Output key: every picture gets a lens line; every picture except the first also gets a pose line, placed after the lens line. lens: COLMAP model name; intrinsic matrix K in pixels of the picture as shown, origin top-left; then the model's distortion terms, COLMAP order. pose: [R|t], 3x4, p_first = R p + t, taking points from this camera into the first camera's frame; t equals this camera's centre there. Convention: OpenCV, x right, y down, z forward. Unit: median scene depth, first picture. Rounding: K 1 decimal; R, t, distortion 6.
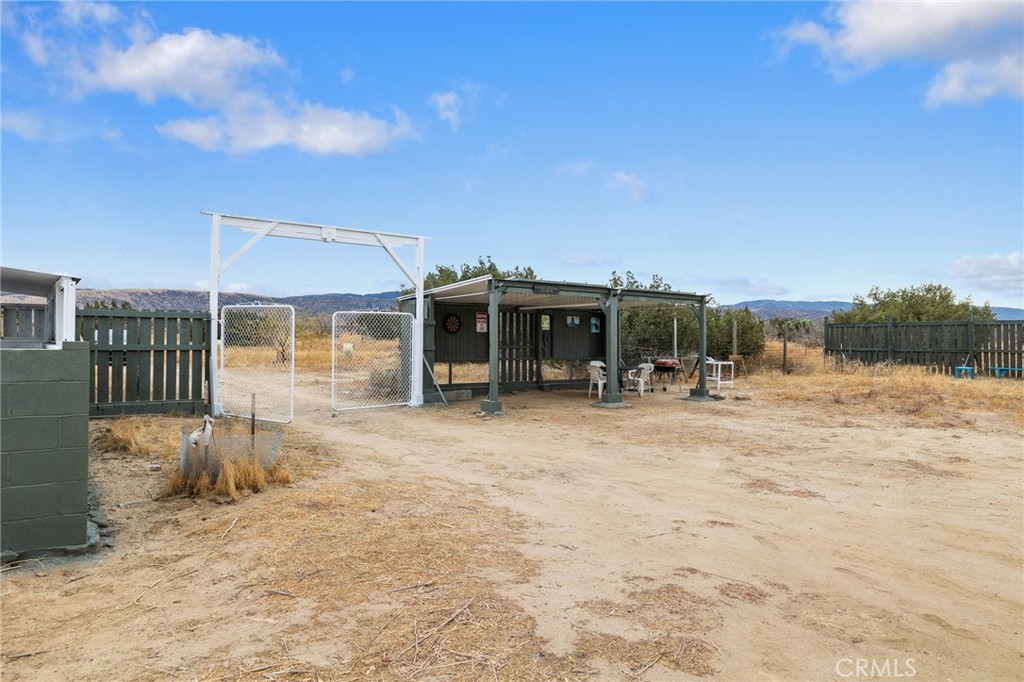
lens RADIAL K [[661.5, 0, 512.0], [0, 661.5, 341.0], [0, 0, 1]] dist [-0.002194, -0.000586]
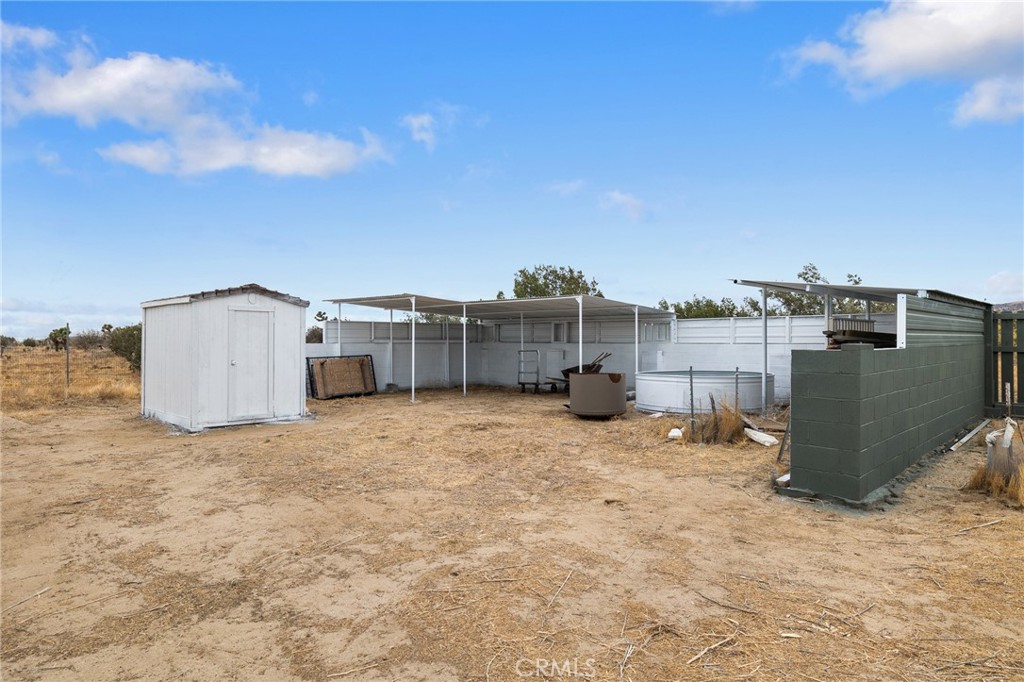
lens RADIAL K [[609.6, 0, 512.0], [0, 609.6, 341.0], [0, 0, 1]] dist [0.001167, 0.000212]
pose [[0.142583, -0.006680, -0.989760, 0.472696], [0.005064, 0.999969, -0.006020, -0.002494], [0.989770, -0.004153, 0.142612, 0.171245]]
